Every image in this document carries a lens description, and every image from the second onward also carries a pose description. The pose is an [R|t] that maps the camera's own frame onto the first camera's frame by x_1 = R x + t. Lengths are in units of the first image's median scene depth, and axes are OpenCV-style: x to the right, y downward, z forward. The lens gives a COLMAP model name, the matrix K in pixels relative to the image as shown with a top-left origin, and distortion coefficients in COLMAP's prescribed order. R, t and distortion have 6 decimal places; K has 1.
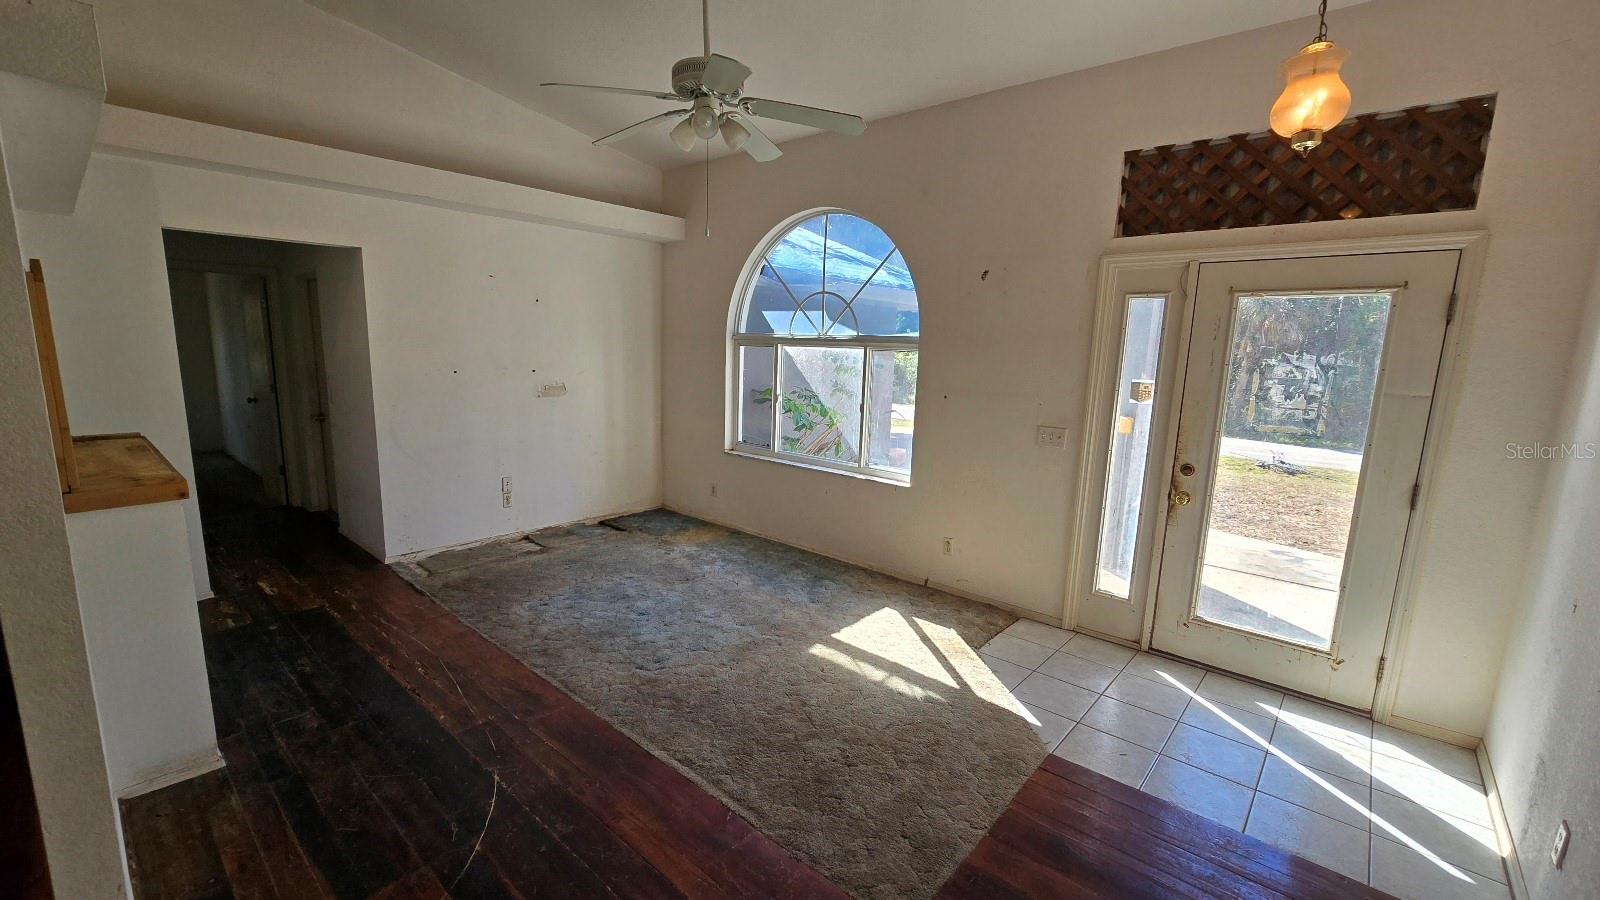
lens RADIAL K [[656.9, 0, 784.1], [0, 656.9, 455.9], [0, 0, 1]] dist [-0.004661, 0.001192]
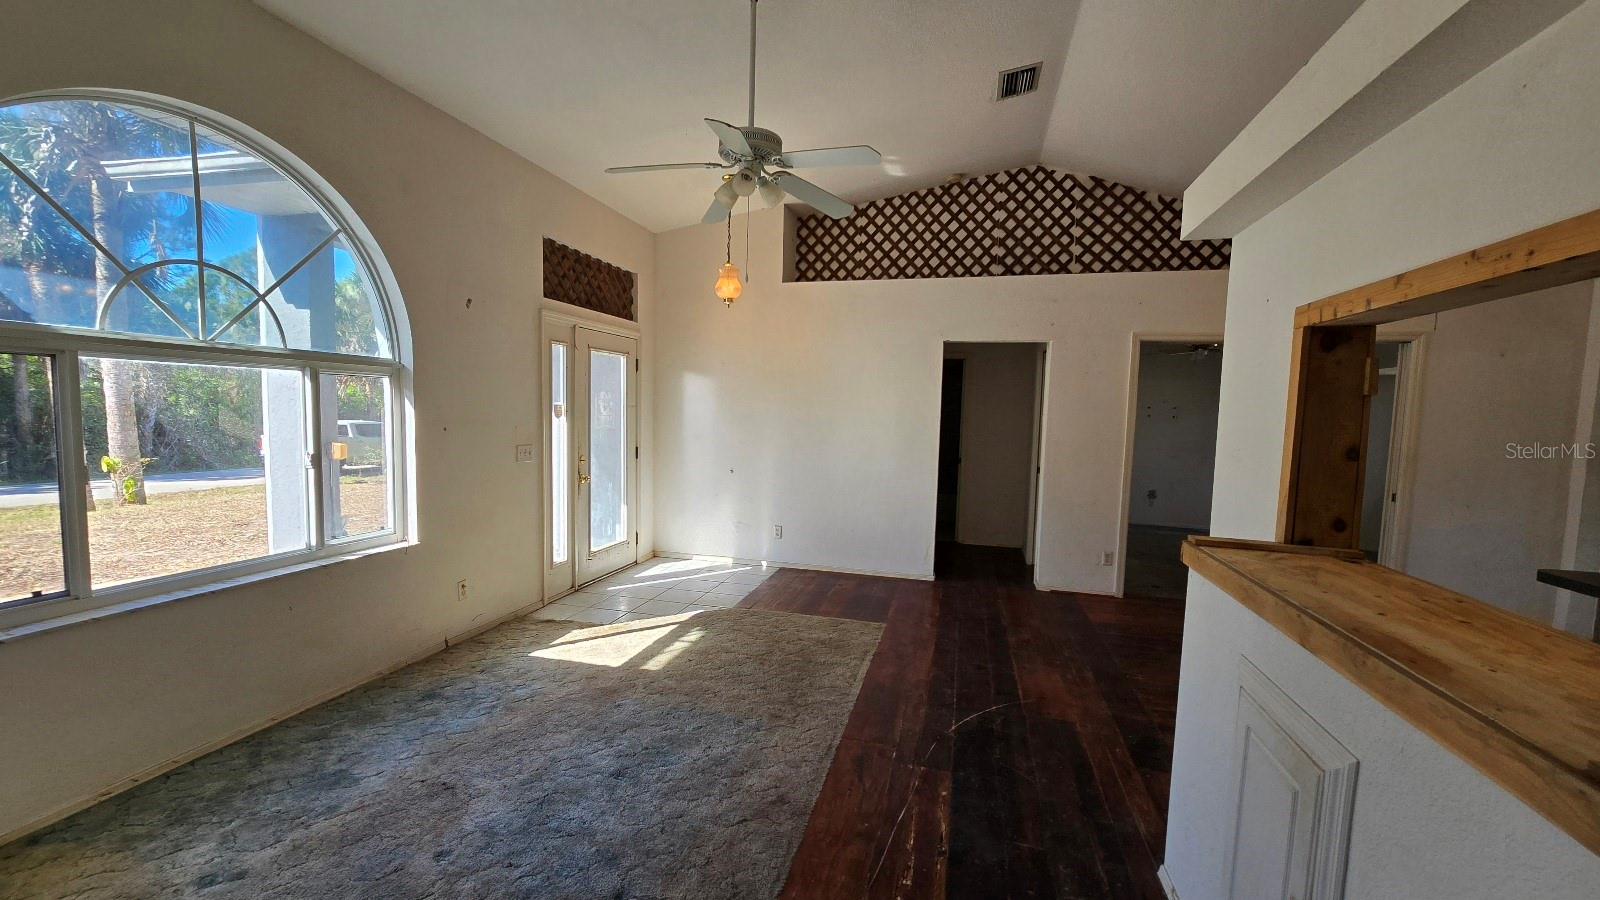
lens RADIAL K [[656.9, 0, 791.7], [0, 656.9, 459.4], [0, 0, 1]] dist [-0.004661, 0.001192]
pose [[-0.447798, -0.106936, 0.887717, -0.990814], [0.112531, 0.978188, 0.174599, -0.197111], [-0.887025, 0.178081, -0.425997, 1.248582]]
